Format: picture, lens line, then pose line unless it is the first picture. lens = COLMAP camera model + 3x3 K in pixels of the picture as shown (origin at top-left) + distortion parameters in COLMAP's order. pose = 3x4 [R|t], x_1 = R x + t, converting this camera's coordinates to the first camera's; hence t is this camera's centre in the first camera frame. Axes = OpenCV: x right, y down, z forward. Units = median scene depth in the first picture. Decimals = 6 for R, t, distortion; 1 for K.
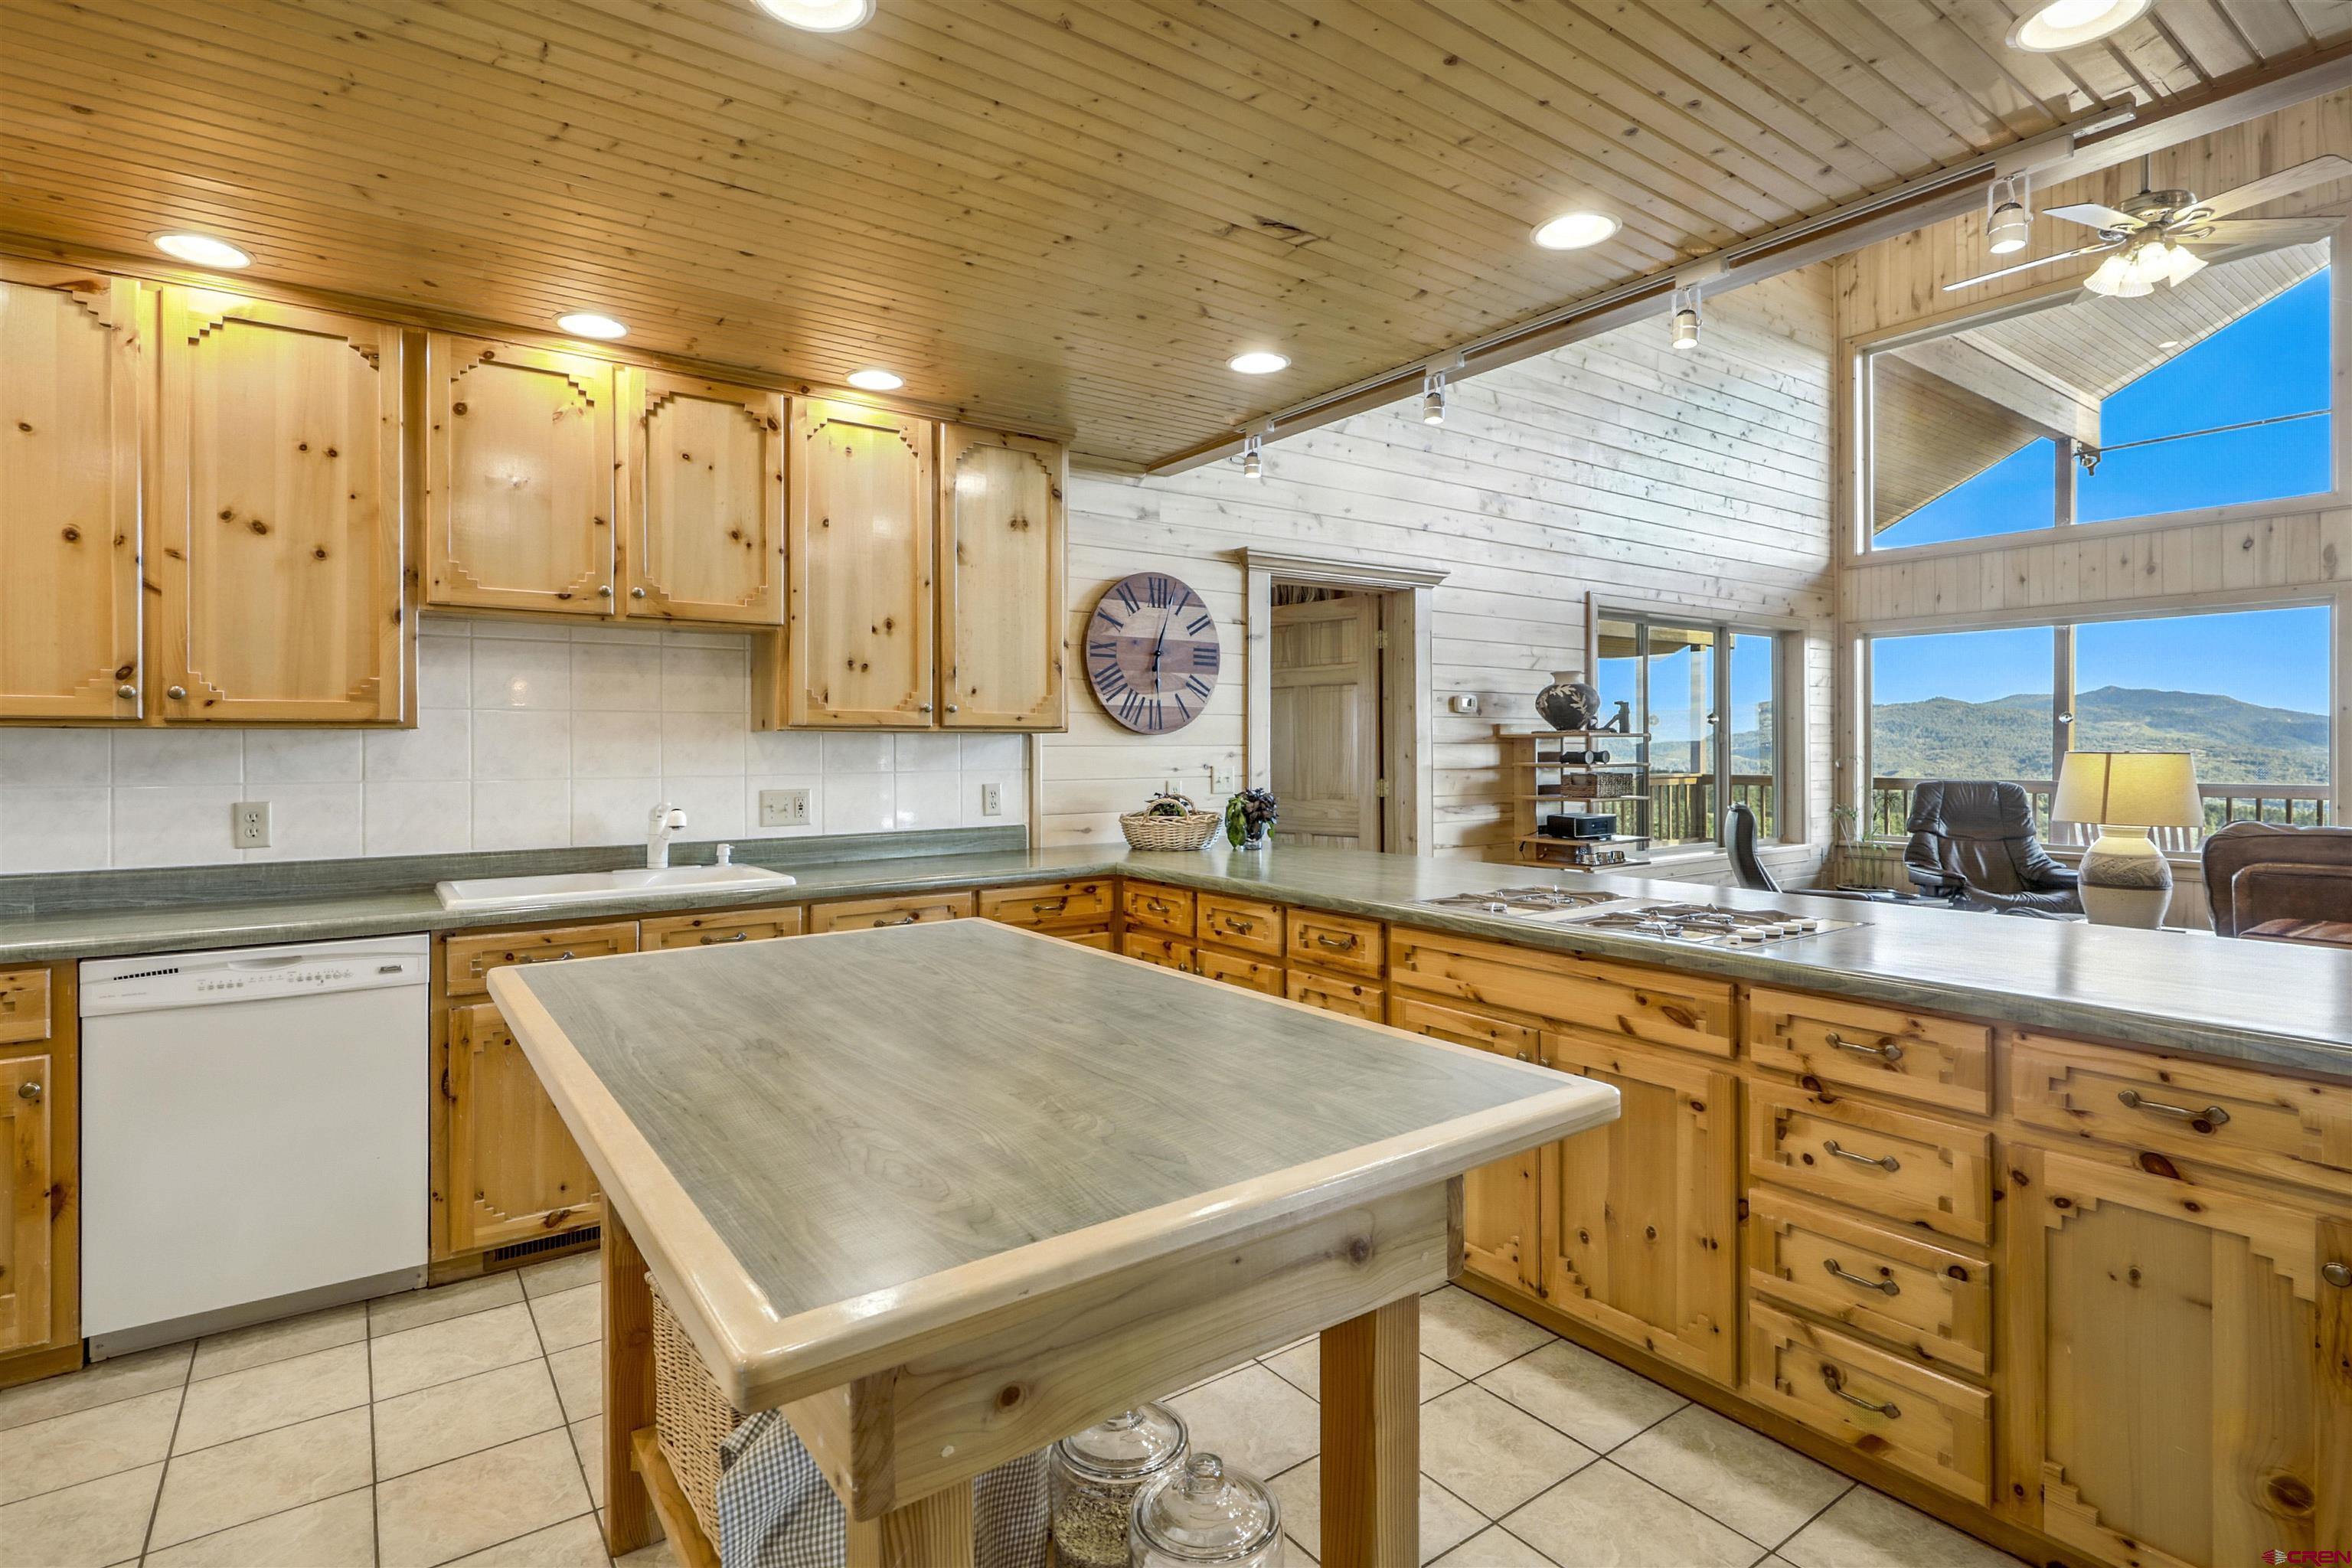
lens RADIAL K [[1124.1, 0, 1147.8], [0, 1124.1, 744.1], [0, 0, 1]] dist [0.001718, -0.000575]
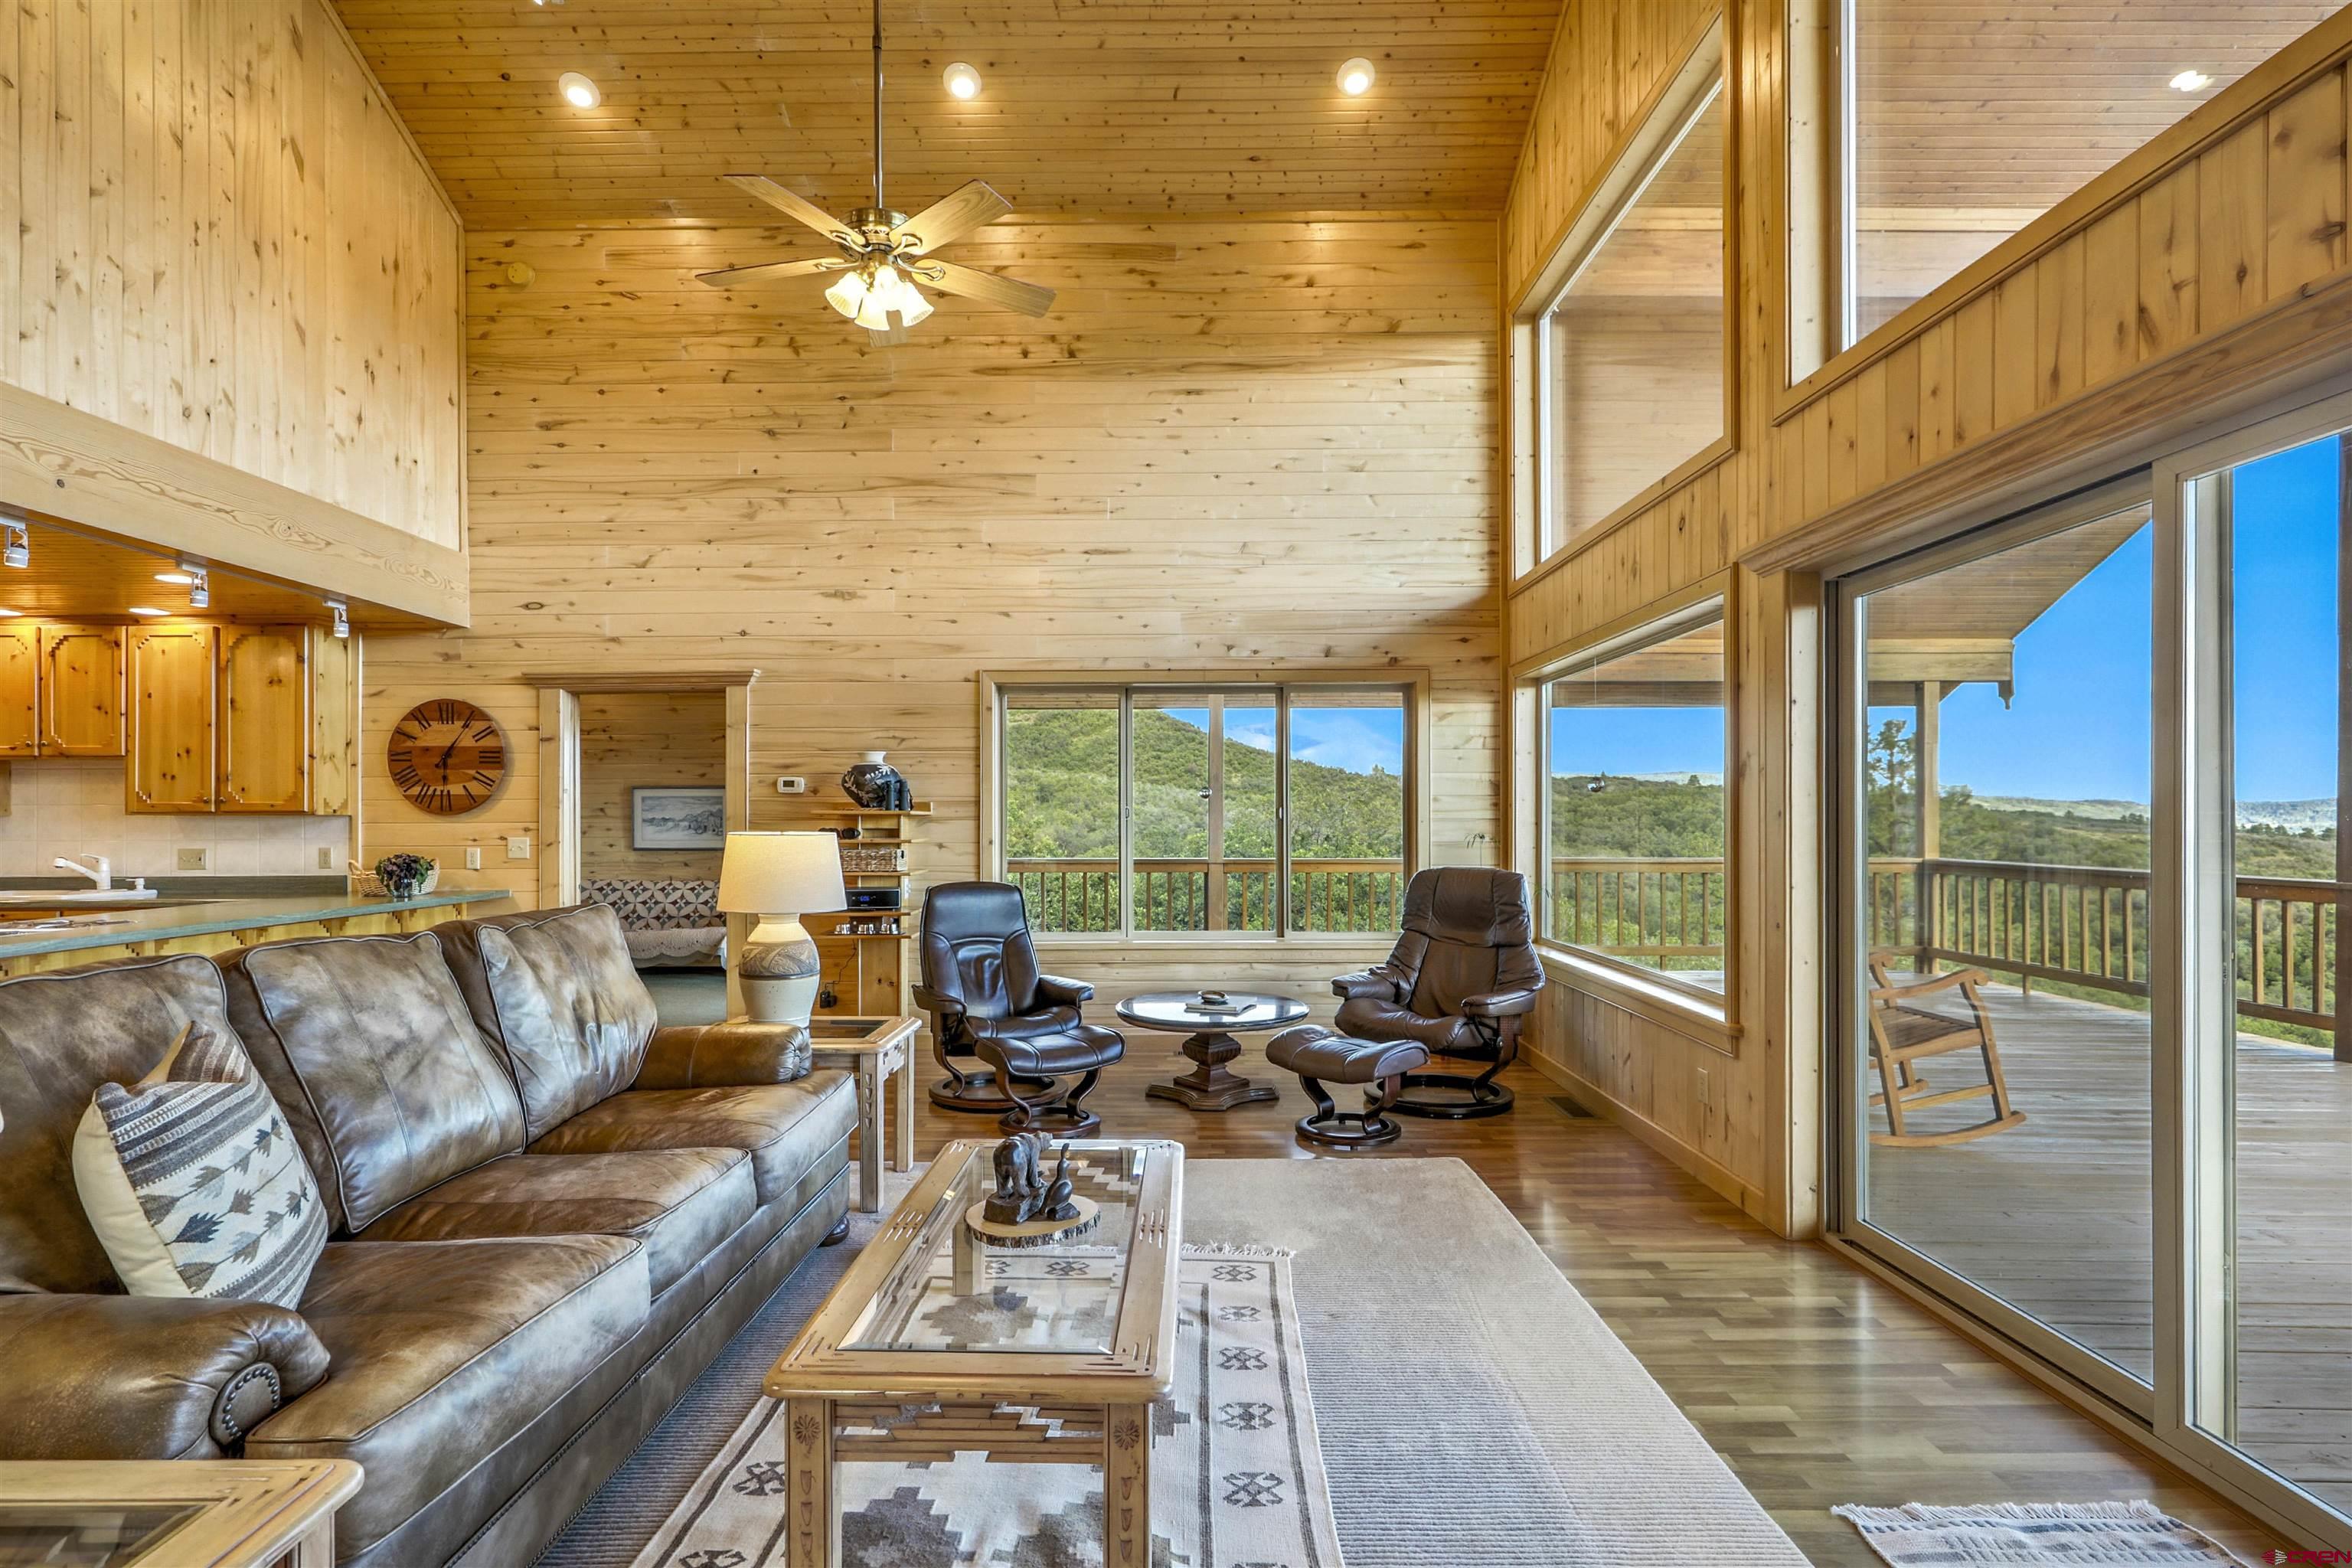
lens RADIAL K [[1119.3, 0, 1179.5], [0, 1119.3, 815.3], [0, 0, 1]] dist [0.000935, -0.000038]
pose [[0.817047, 0.000775, -0.576571, 1.997990], [0.001969, 0.999990, 0.004134, -0.015073], [0.576568, -0.004513, 0.817037, 0.497436]]
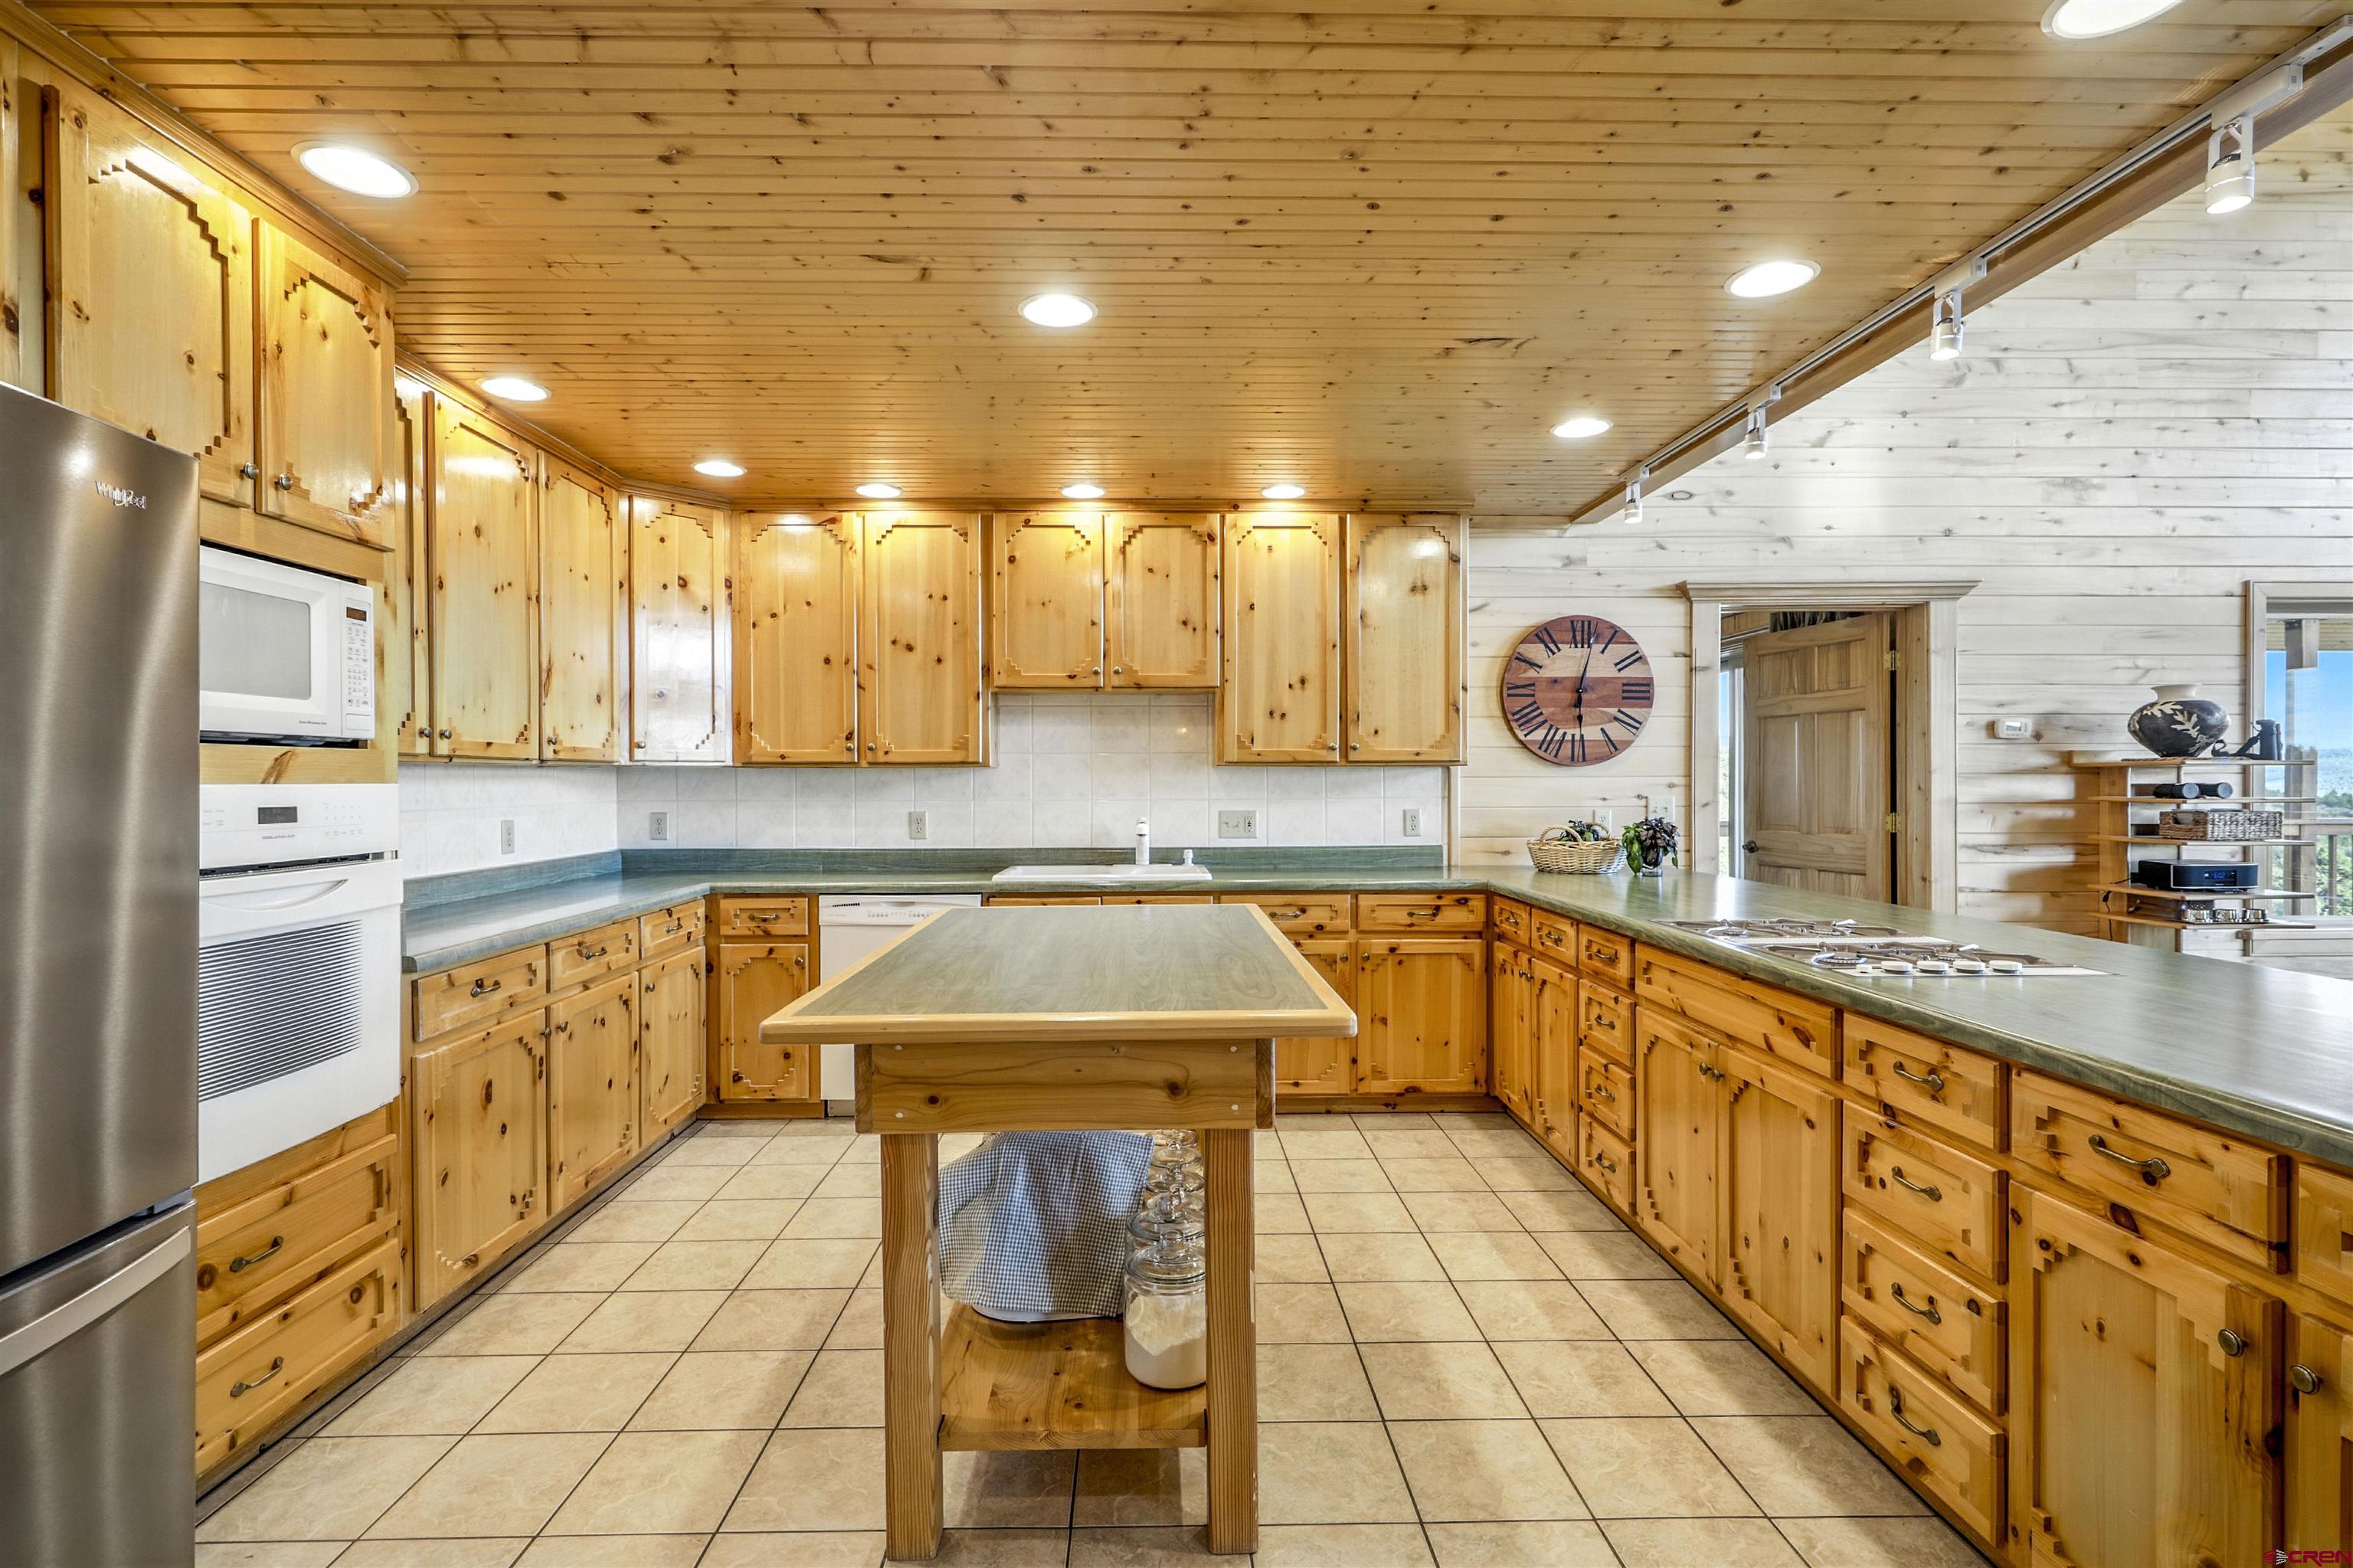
lens RADIAL K [[1083.2, 0, 1176.5], [0, 1083.2, 784.0], [0, 0, 1]] dist [0.001291, 0.000134]
pose [[0.831858, 0.002996, -0.554980, 0.336342], [0.001845, 0.999965, 0.008164, -0.001063], [0.554985, -0.007816, 0.831823, -0.095343]]
